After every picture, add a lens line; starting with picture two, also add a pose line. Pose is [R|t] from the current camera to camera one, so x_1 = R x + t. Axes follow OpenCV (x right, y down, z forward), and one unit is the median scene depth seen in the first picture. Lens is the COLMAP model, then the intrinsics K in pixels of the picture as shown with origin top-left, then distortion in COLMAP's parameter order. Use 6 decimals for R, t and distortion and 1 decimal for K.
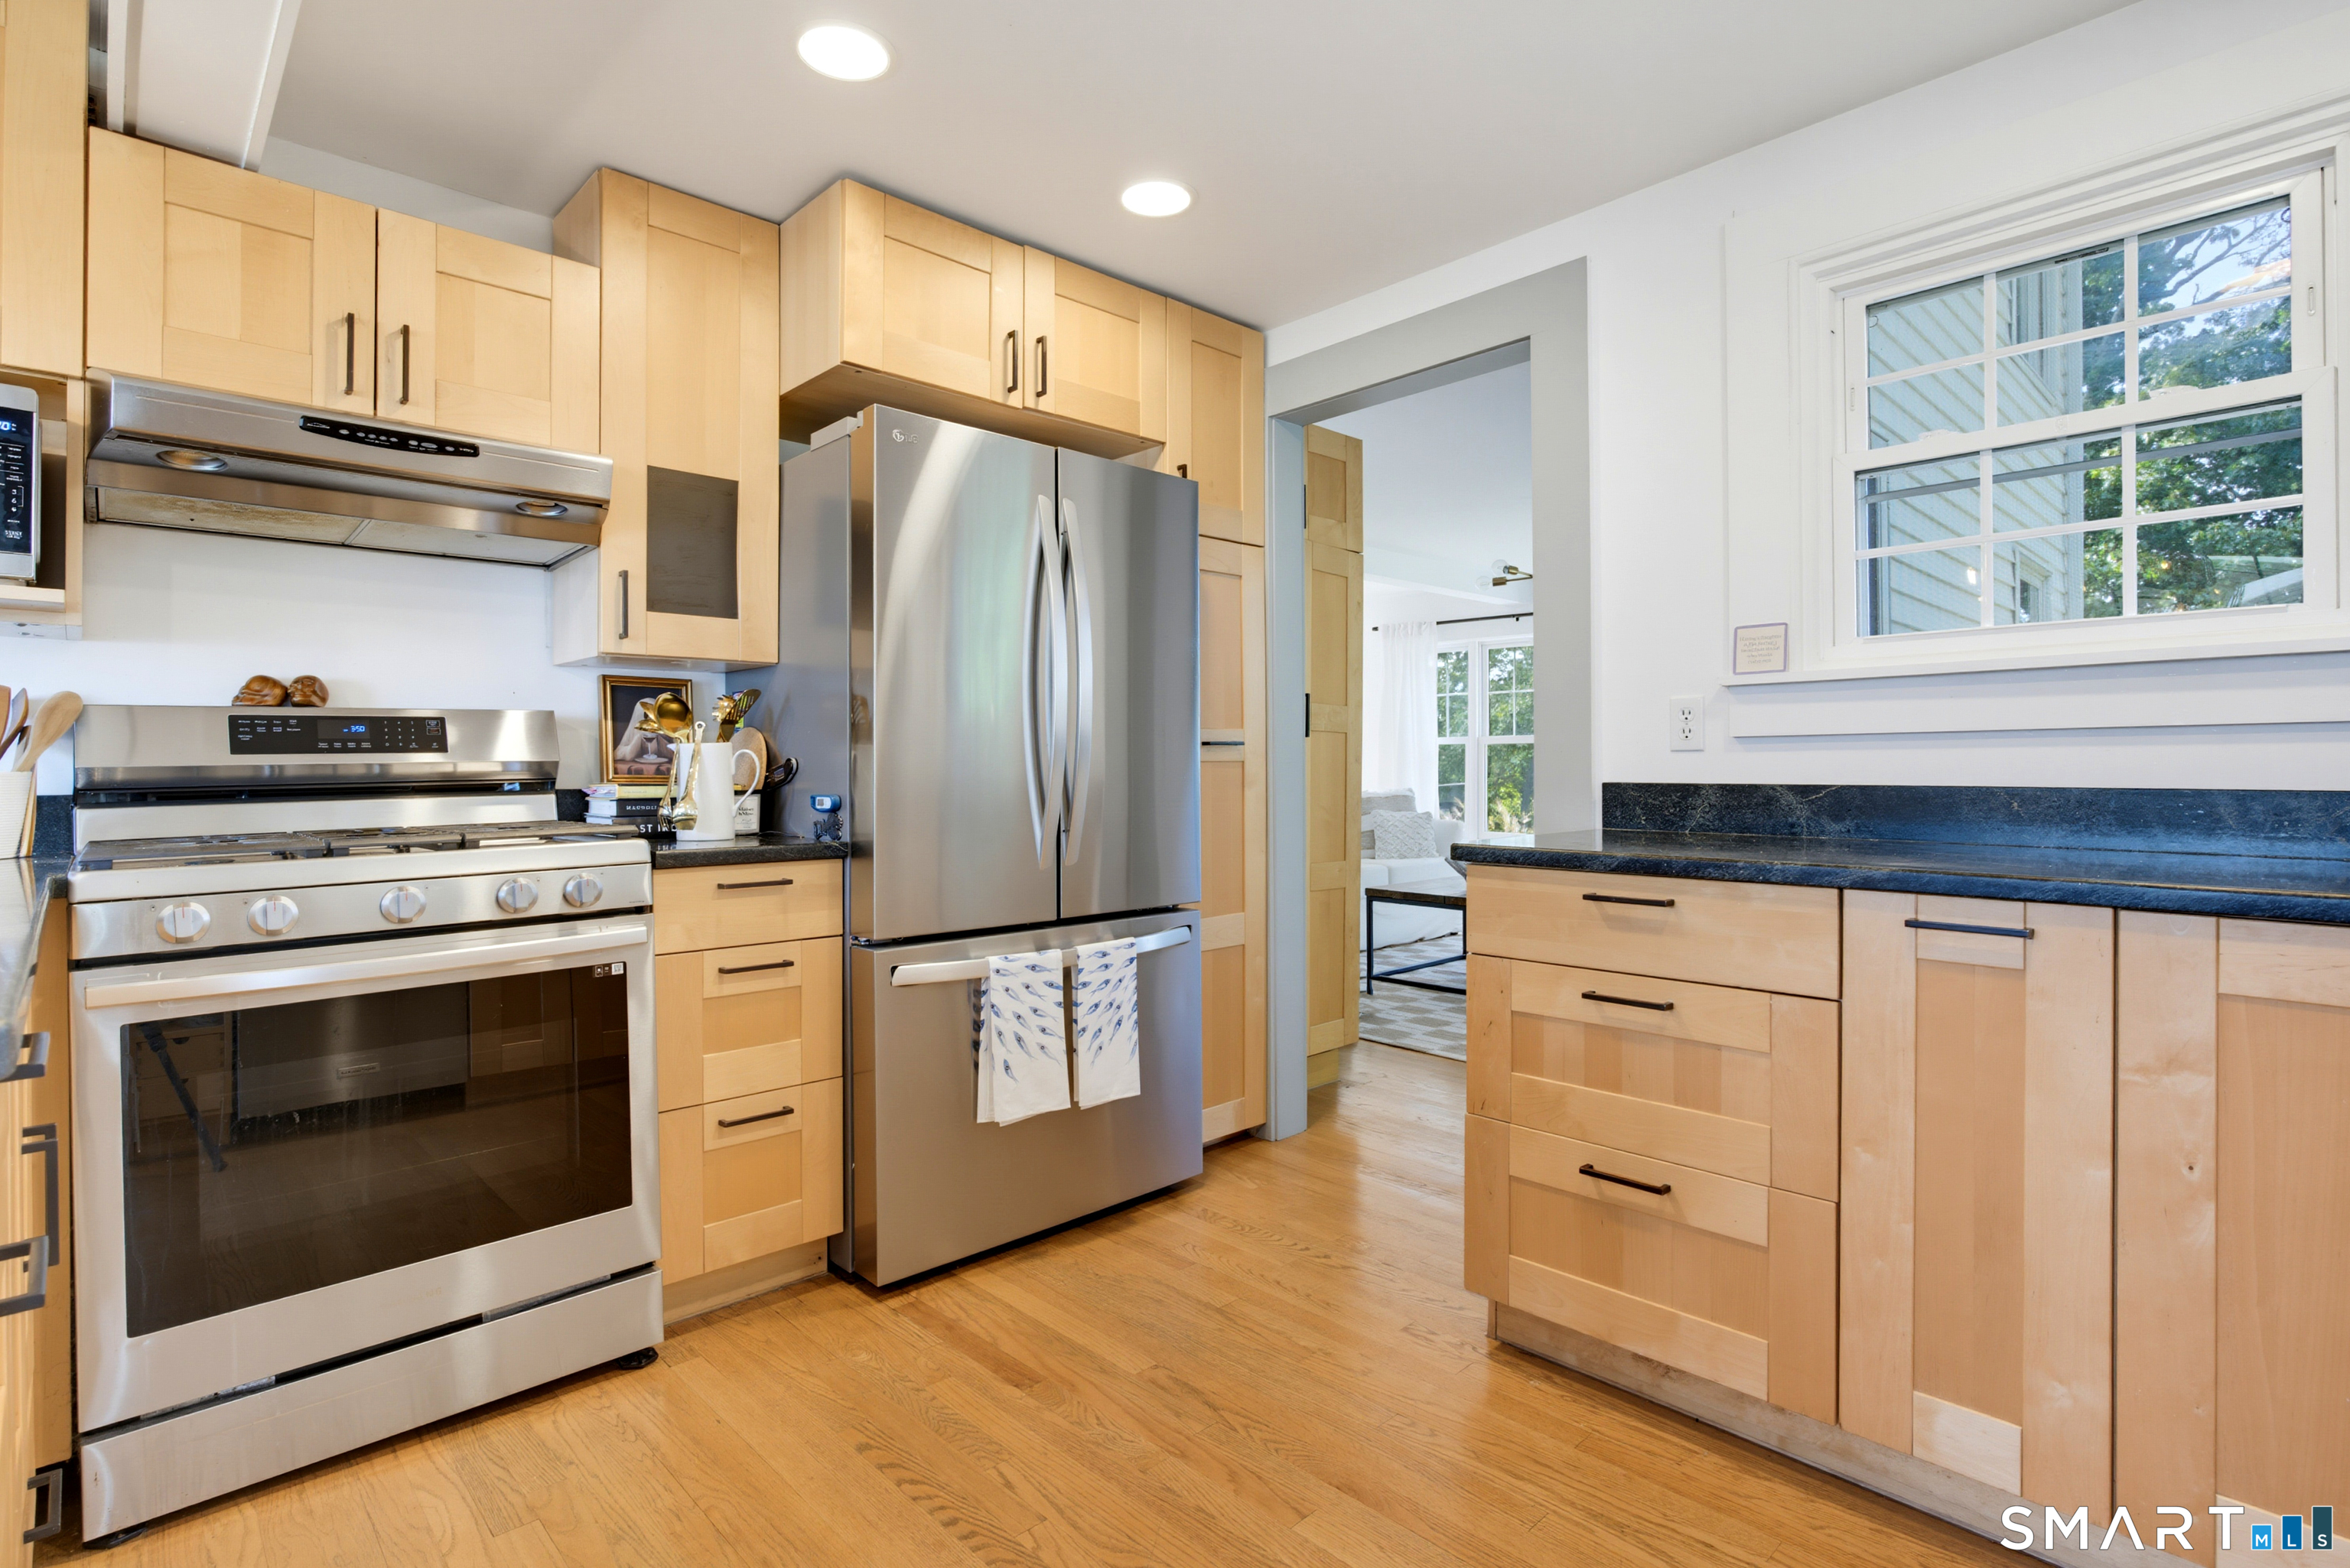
lens RADIAL K [[1132.5, 0, 1173.3], [0, 1132.5, 764.7], [0, 0, 1]] dist [-0.021266, 0.011850]
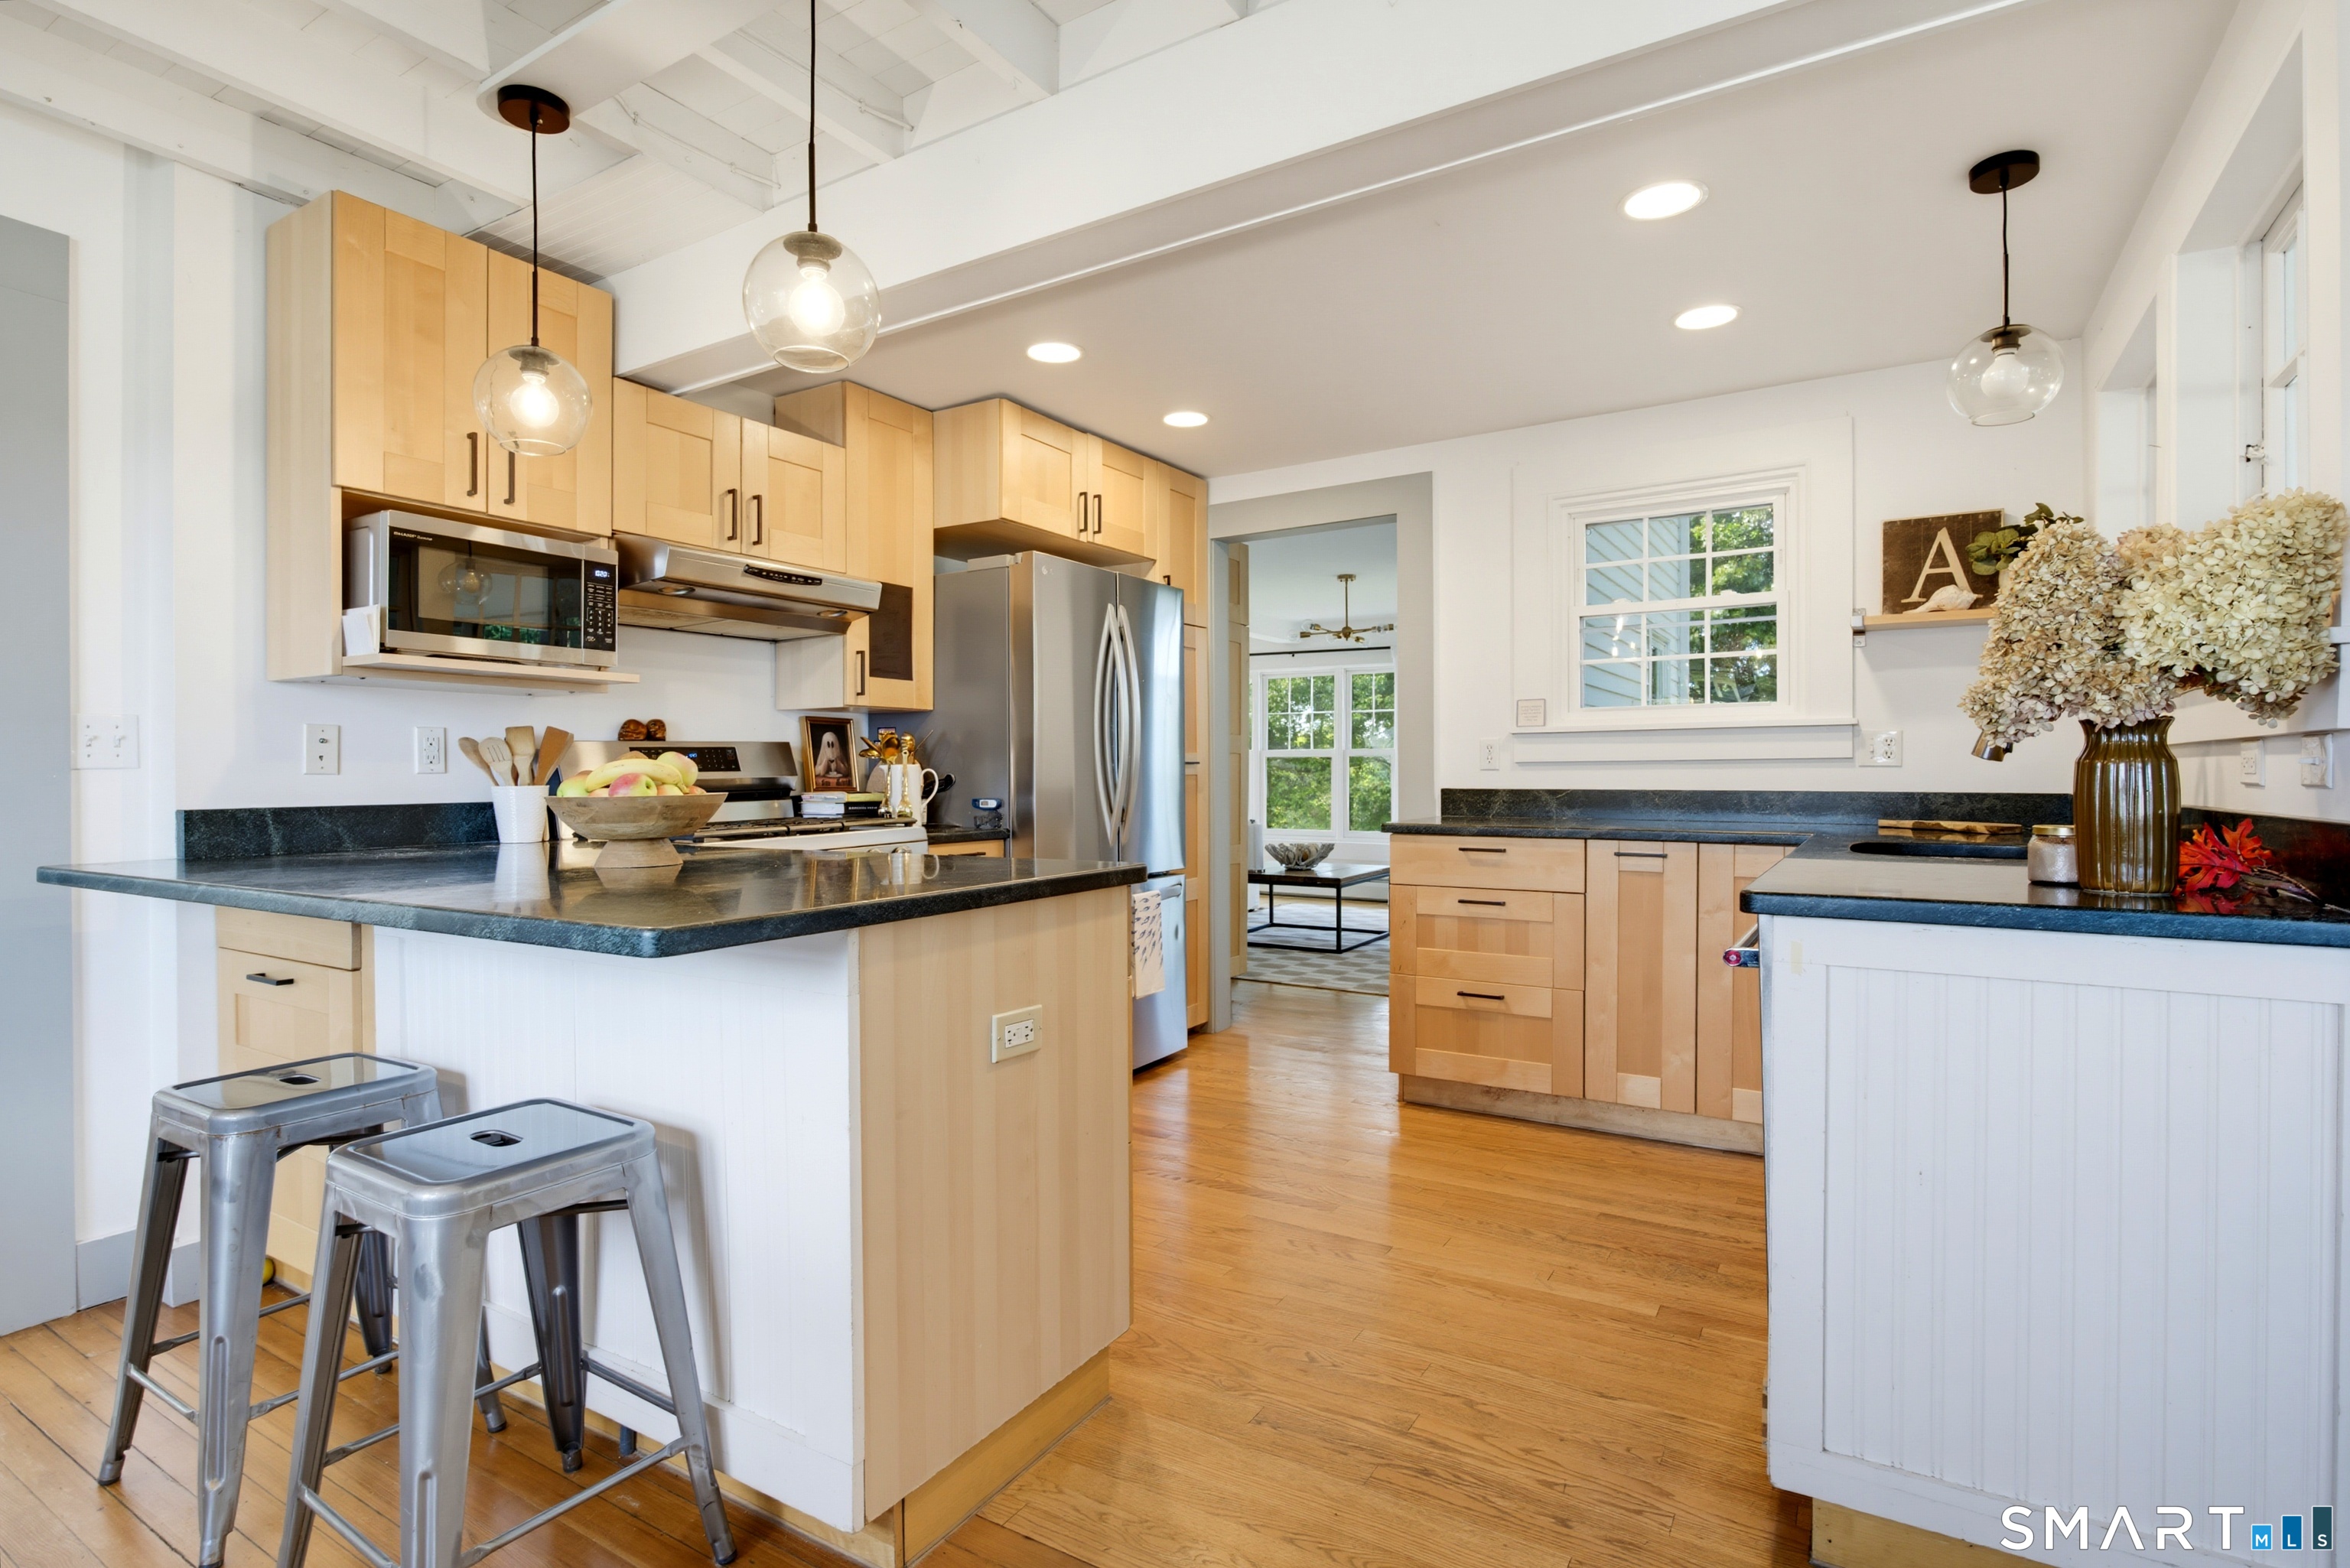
lens RADIAL K [[1149.5, 0, 1175.0], [0, 1149.5, 784.0], [0, 0, 1]] dist [-0.001060, 0.000006]
pose [[0.966543, -0.002980, 0.256488, -0.464930], [0.000112, 0.999937, 0.011196, -0.010787], [-0.256506, -0.010793, 0.966482, -0.581542]]
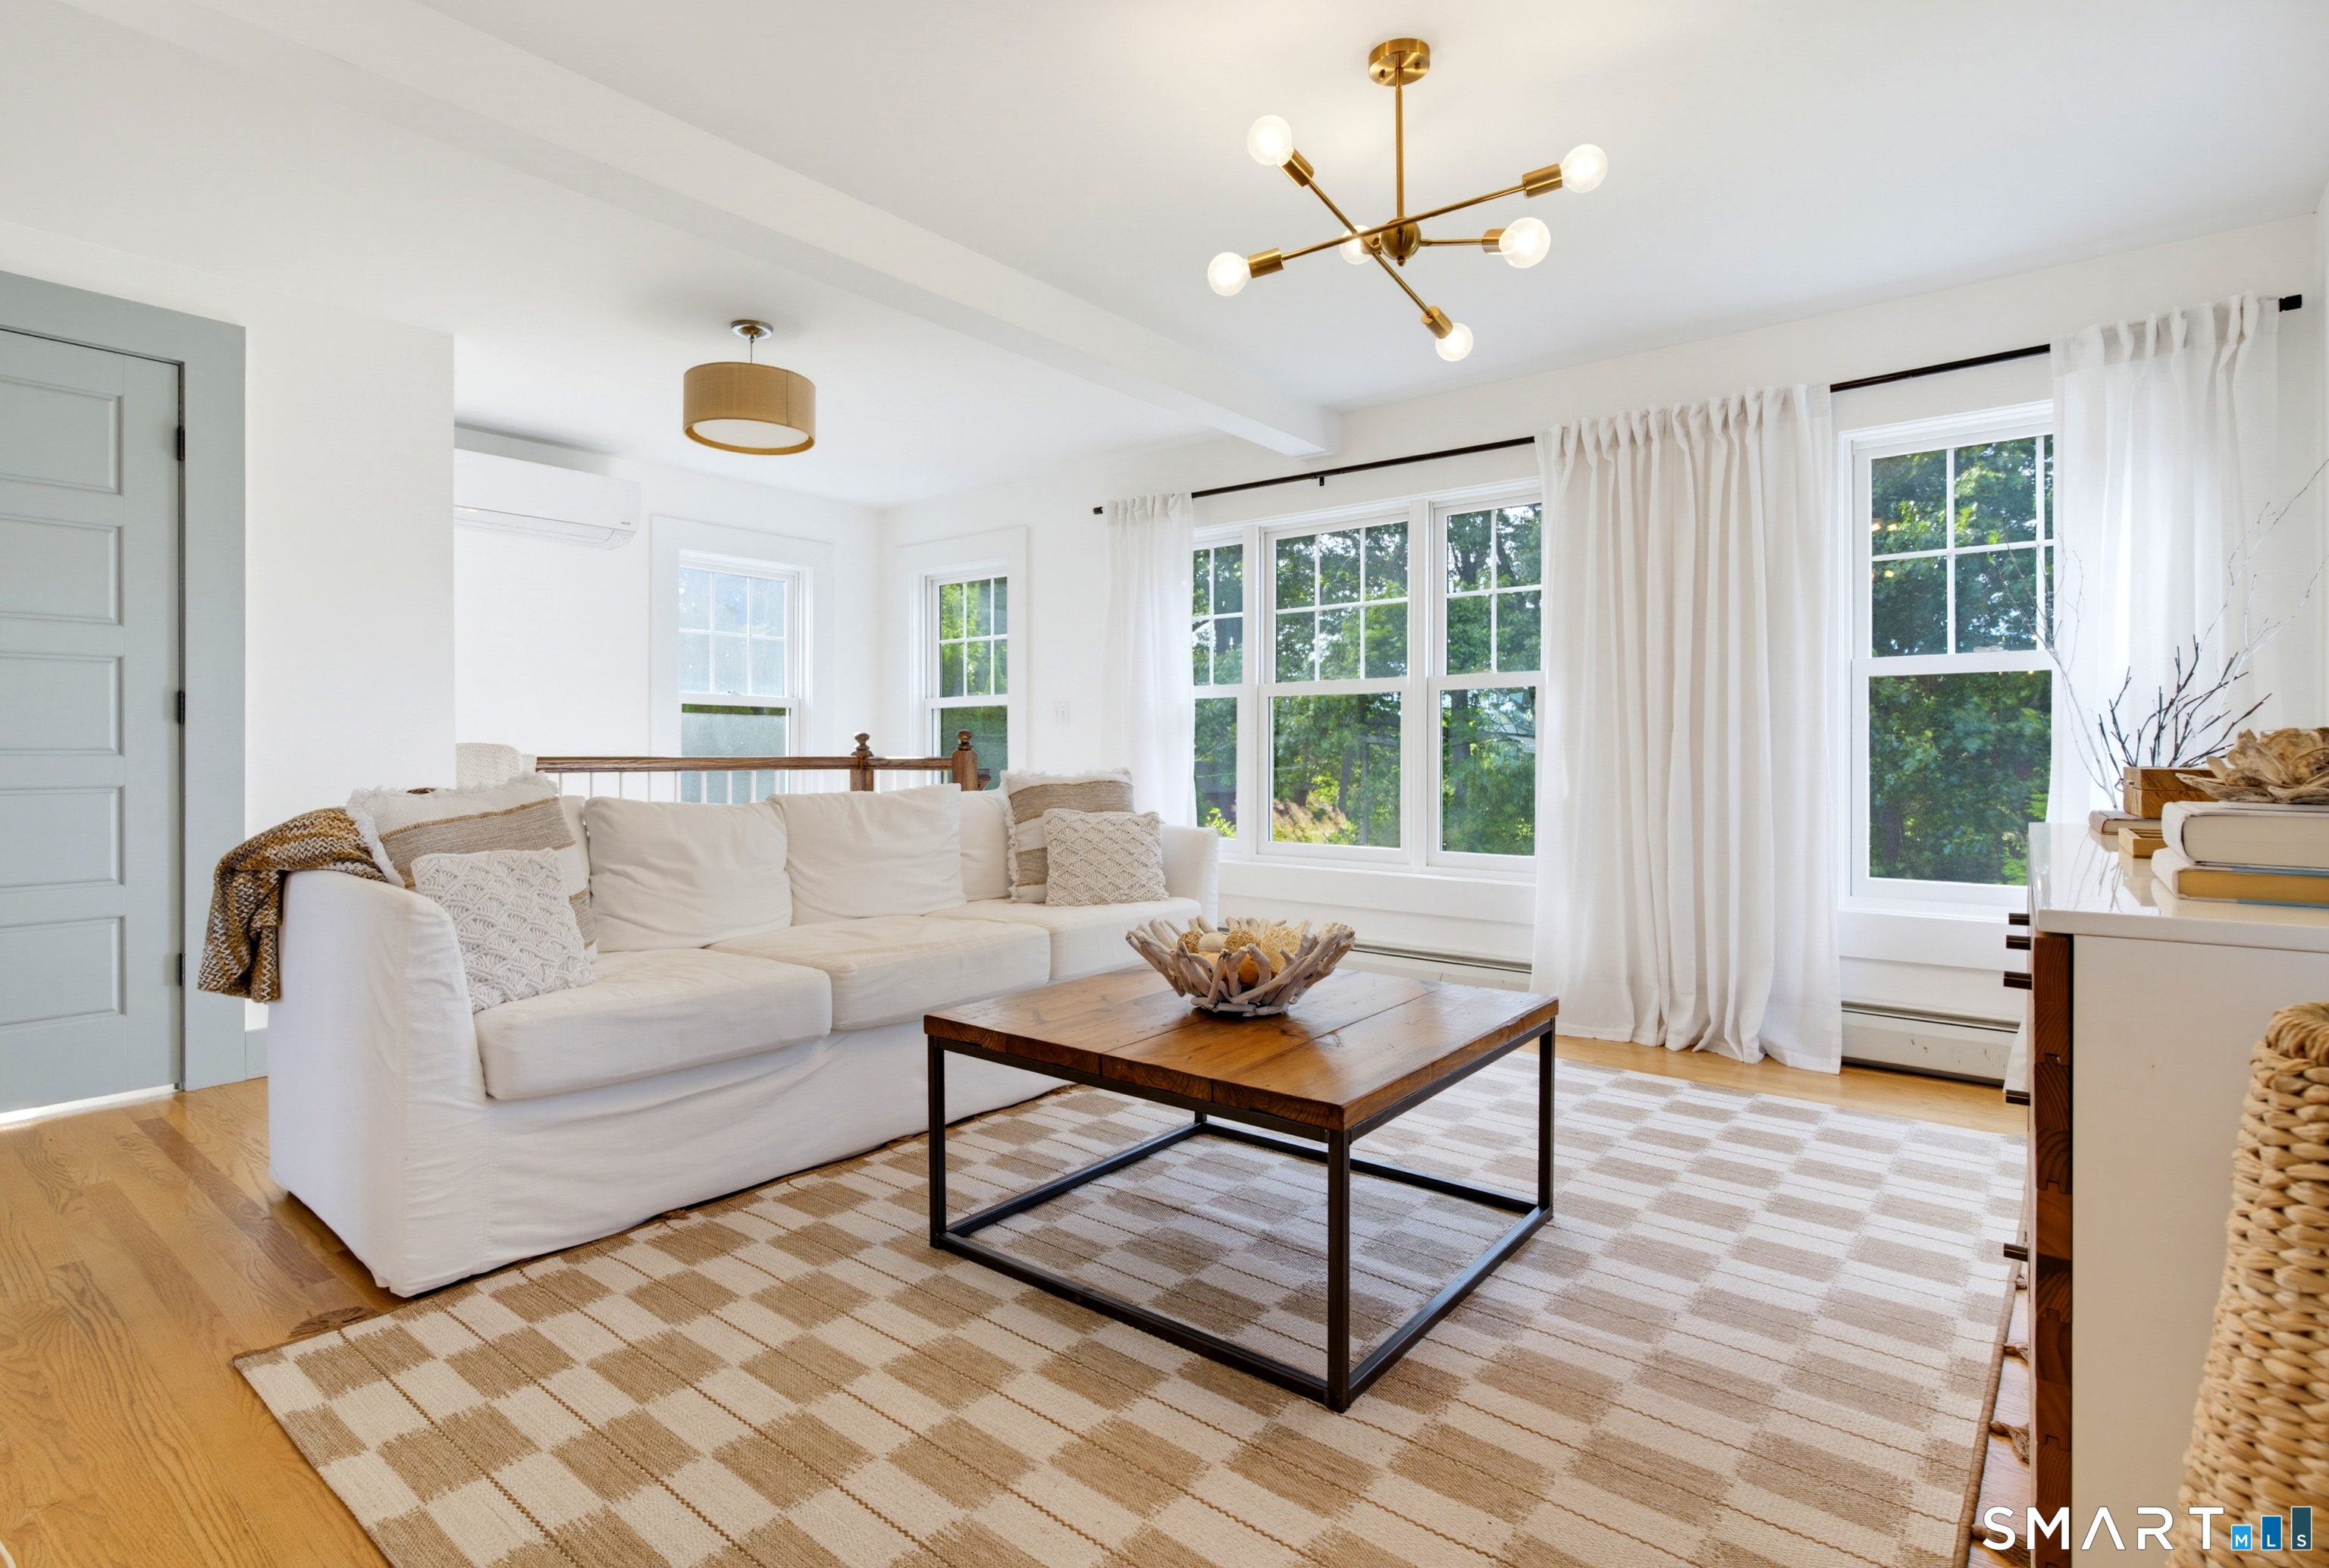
lens RADIAL K [[1121.3, 0, 1164.5], [0, 1121.3, 784.0], [0, 0, 1]] dist [-0.000049, -0.000011]
pose [[0.990223, 0.001148, 0.139491, 0.480443], [-0.006203, 0.999339, 0.035814, 0.025852], [-0.139358, -0.036330, 0.989575, 1.438457]]
